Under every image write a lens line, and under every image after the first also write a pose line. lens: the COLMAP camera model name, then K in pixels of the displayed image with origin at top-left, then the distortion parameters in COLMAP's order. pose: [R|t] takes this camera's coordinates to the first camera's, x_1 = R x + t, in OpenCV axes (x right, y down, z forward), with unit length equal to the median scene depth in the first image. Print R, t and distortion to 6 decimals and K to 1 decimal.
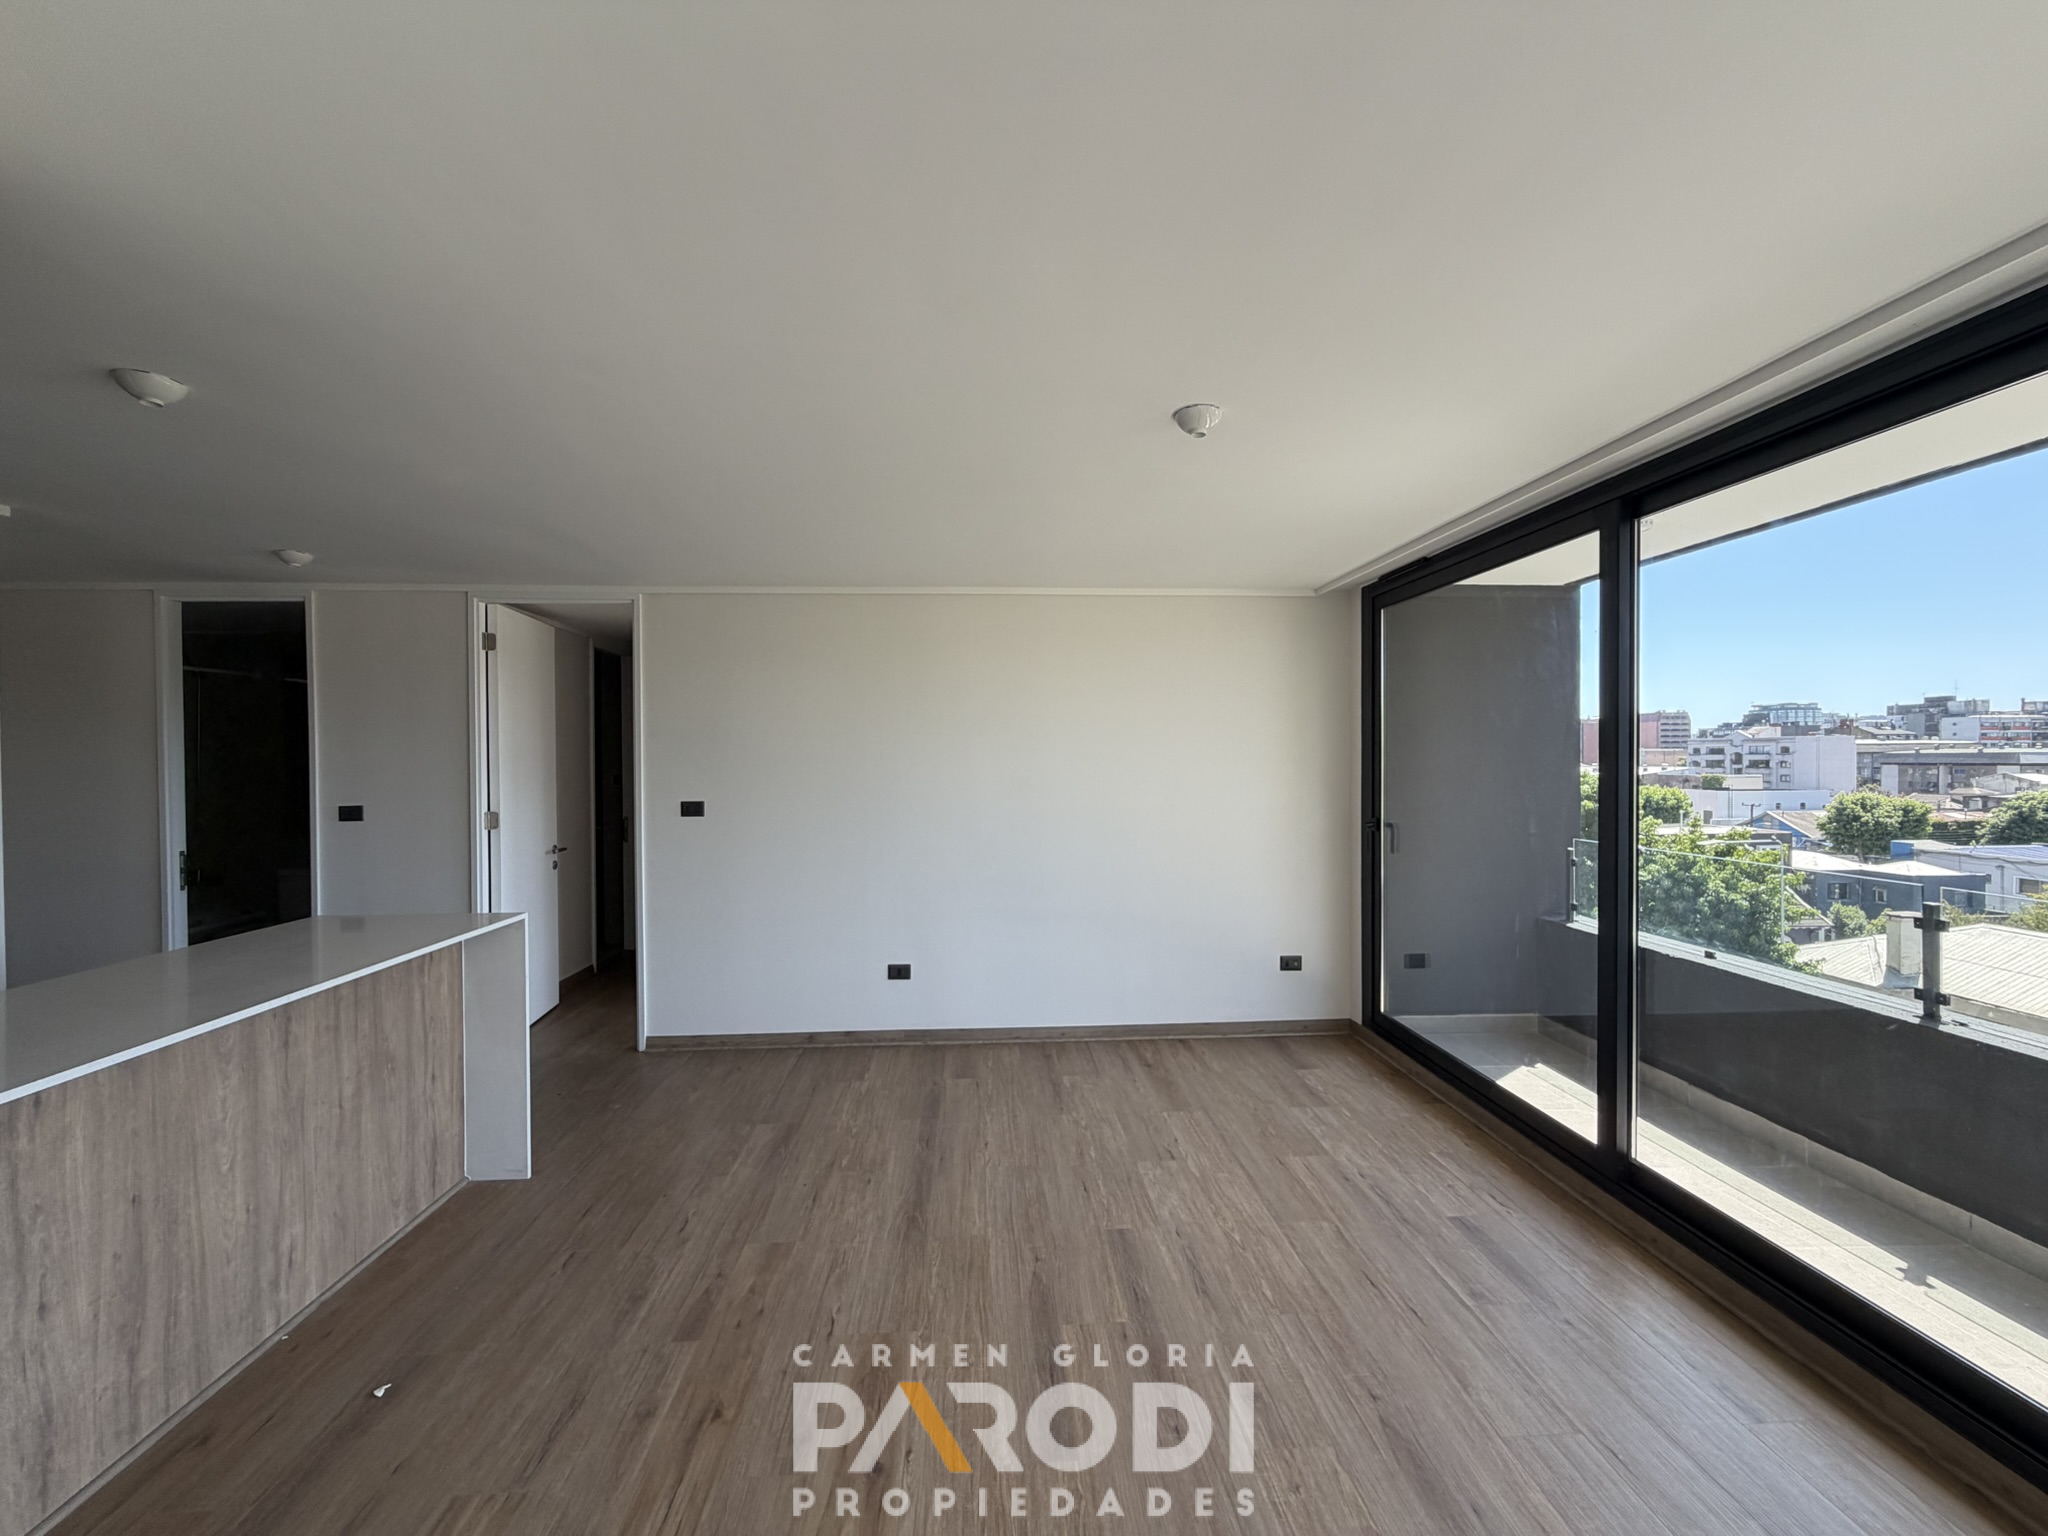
lens RADIAL K [[817.7, 0, 1019.2], [0, 817.7, 767.4], [0, 0, 1]] dist [-0.000852, 0.000374]
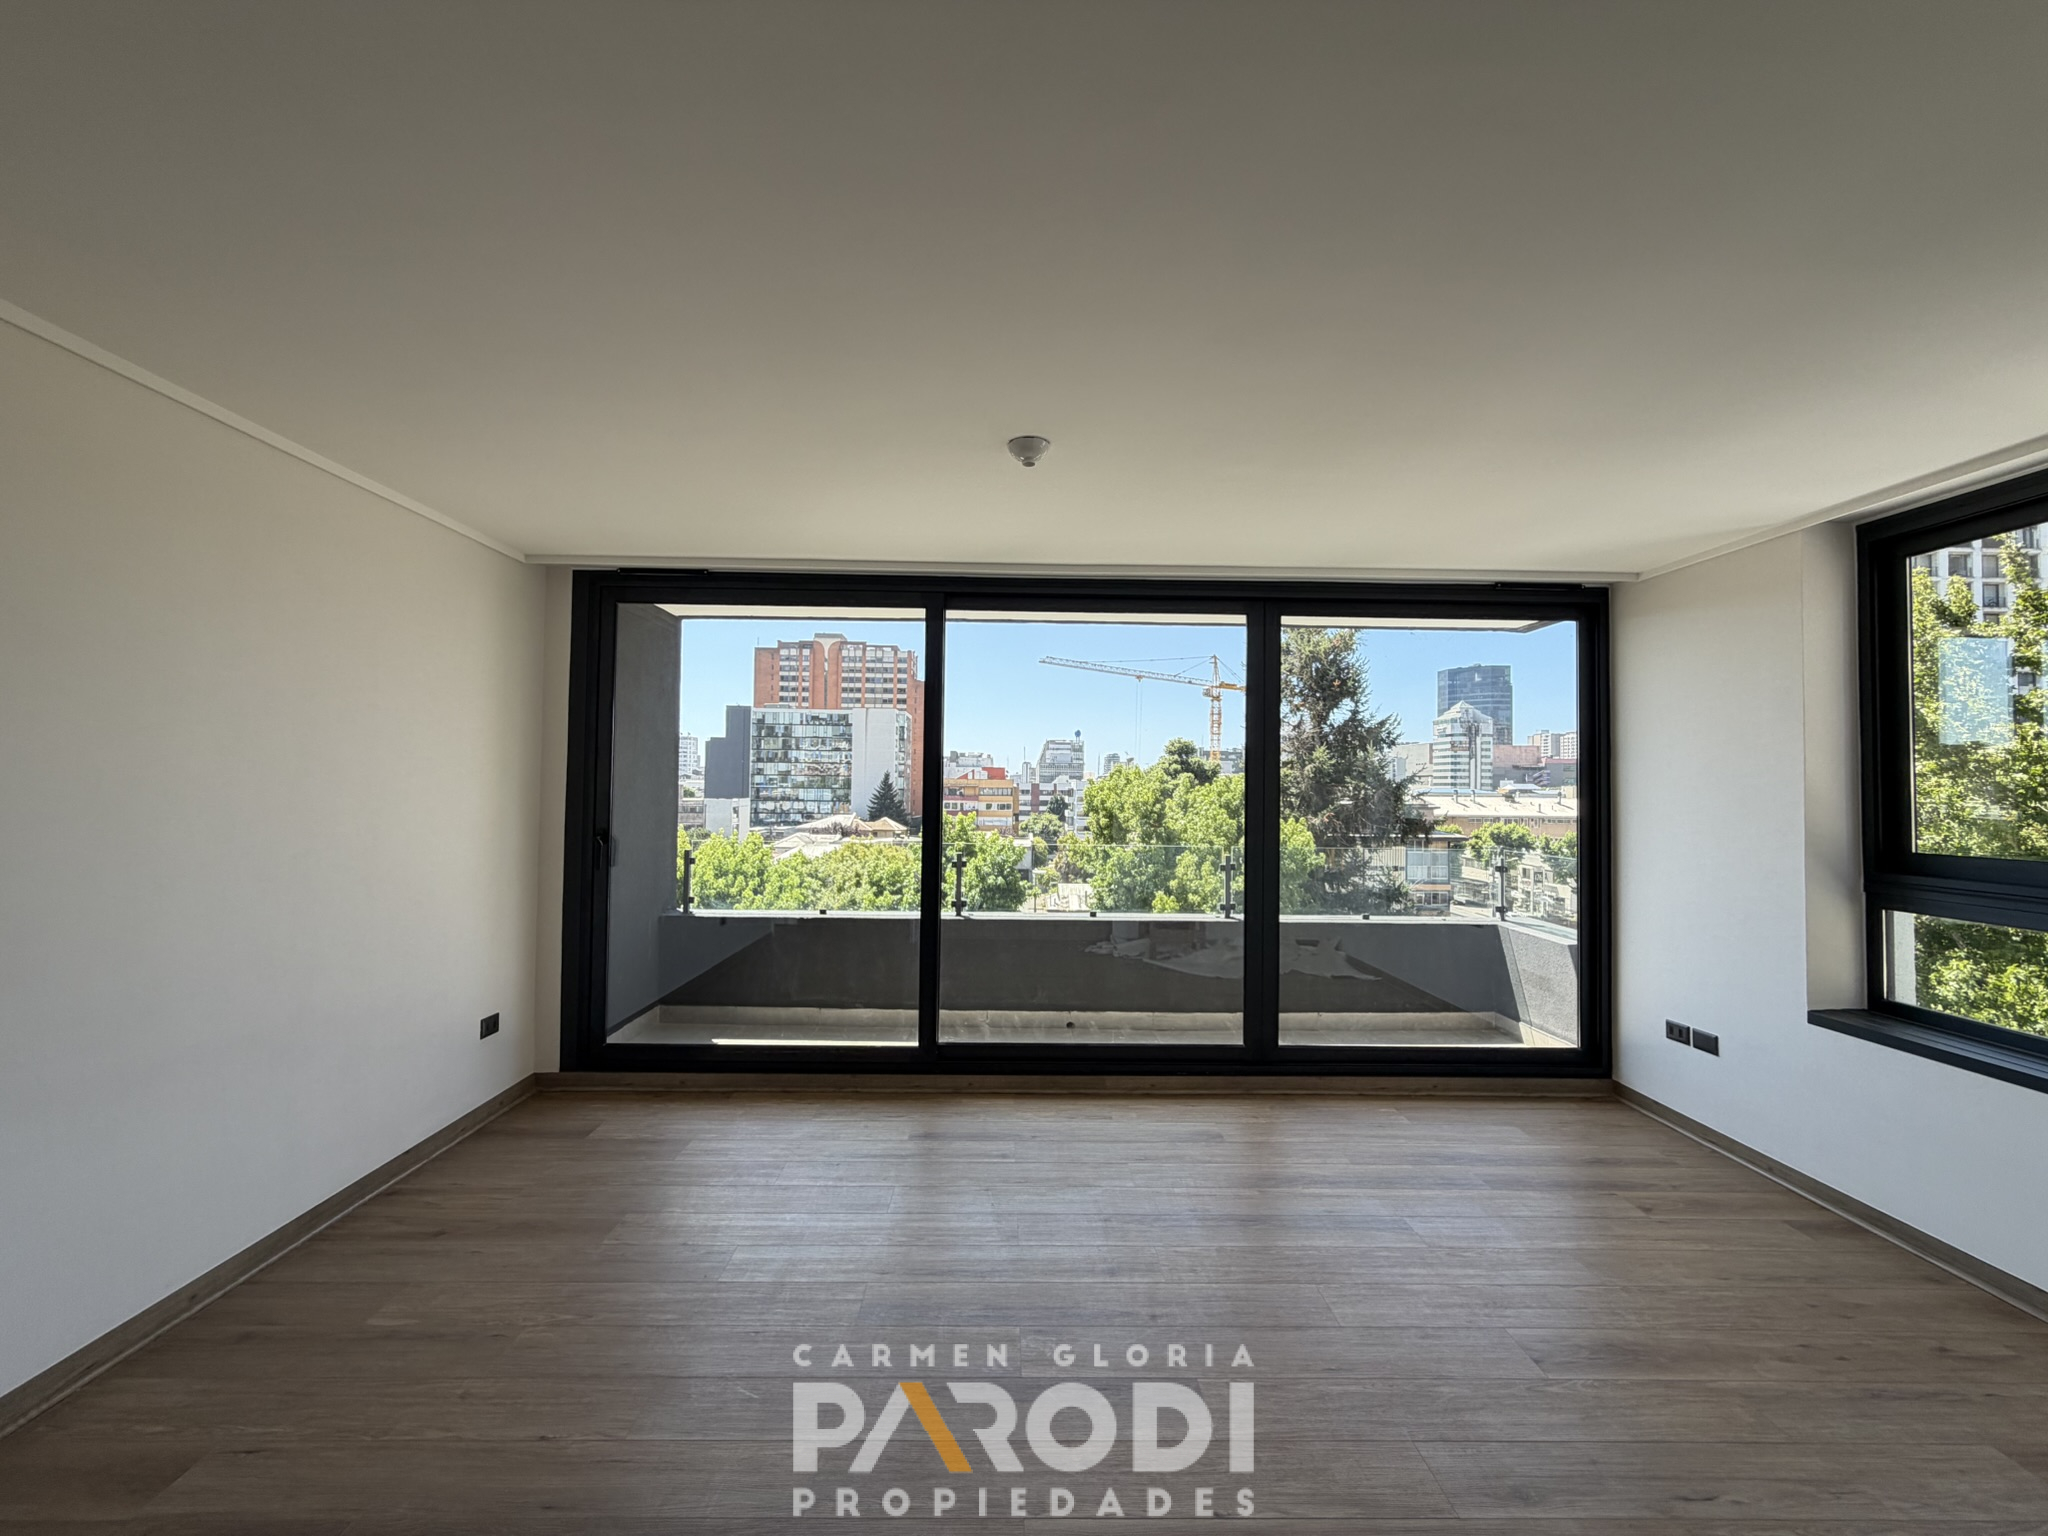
lens RADIAL K [[817.7, 0, 1019.2], [0, 817.7, 767.4], [0, 0, 1]] dist [-0.000852, 0.000374]
pose [[0.038779, 0.030067, 0.998795, -0.447520], [-0.002810, 0.999547, -0.029981, 0.018535], [-0.999244, -0.001644, 0.038846, 0.497763]]
